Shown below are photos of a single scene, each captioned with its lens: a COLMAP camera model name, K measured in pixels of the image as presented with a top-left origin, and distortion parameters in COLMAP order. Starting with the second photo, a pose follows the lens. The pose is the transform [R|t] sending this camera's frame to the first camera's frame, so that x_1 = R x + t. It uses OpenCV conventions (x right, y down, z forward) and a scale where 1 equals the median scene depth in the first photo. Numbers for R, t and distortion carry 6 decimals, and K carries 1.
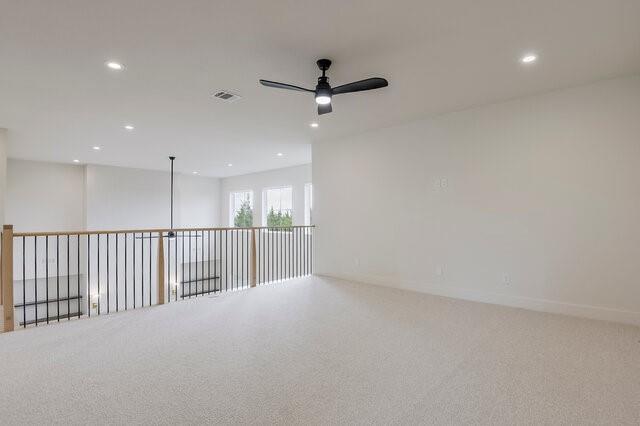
lens RADIAL K [[300.9, 0, 318.7], [0, 300.9, 211.0], [0, 0, 1]] dist [-0.000156, -0.000054]
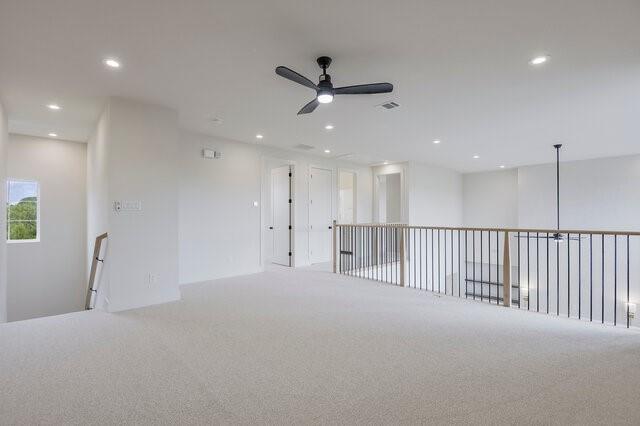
lens RADIAL K [[293.7, 0, 318.9], [0, 293.7, 218.4], [0, 0, 1]] dist [0.001144, 0.000108]
pose [[0.016405, 0.008000, -0.999833, 0.336740], [0.022779, 0.999705, 0.008372, 0.005452], [0.999606, -0.022912, 0.016218, 0.305000]]
